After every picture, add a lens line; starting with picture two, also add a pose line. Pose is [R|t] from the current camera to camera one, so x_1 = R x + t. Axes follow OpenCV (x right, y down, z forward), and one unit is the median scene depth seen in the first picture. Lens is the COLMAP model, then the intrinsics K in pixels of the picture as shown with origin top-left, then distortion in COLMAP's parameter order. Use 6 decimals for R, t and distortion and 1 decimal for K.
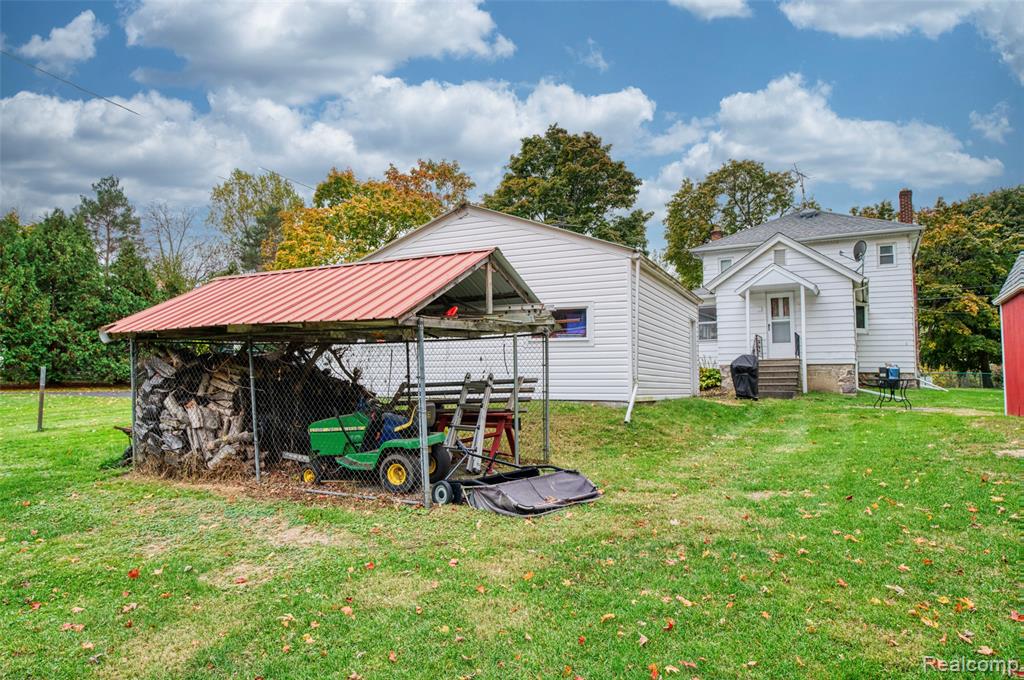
lens RADIAL K [[658.6, 0, 512.0], [0, 658.6, 340.0], [0, 0, 1]] dist [-0.007330, 0.005510]
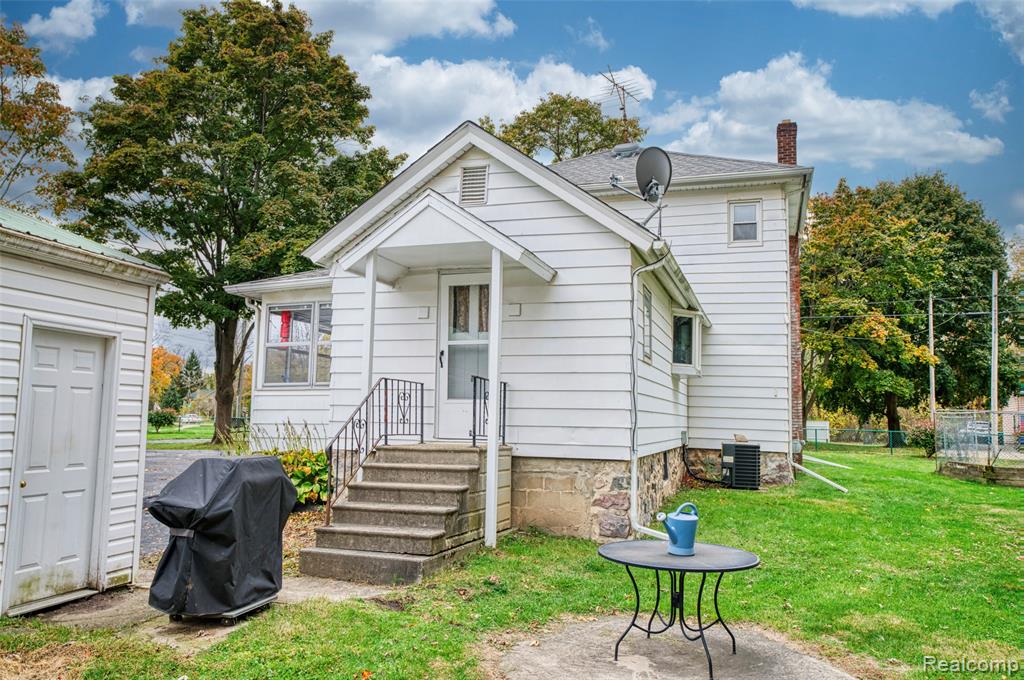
lens RADIAL K [[809.7, 0, 512.0], [0, 809.7, 340.0], [0, 0, 1]] dist [-0.001708, -0.004290]
pose [[0.981217, 0.031102, 0.190383, 0.174908], [-0.026885, 0.999333, -0.024694, -0.010167], [-0.191025, 0.019111, 0.981399, 0.264603]]
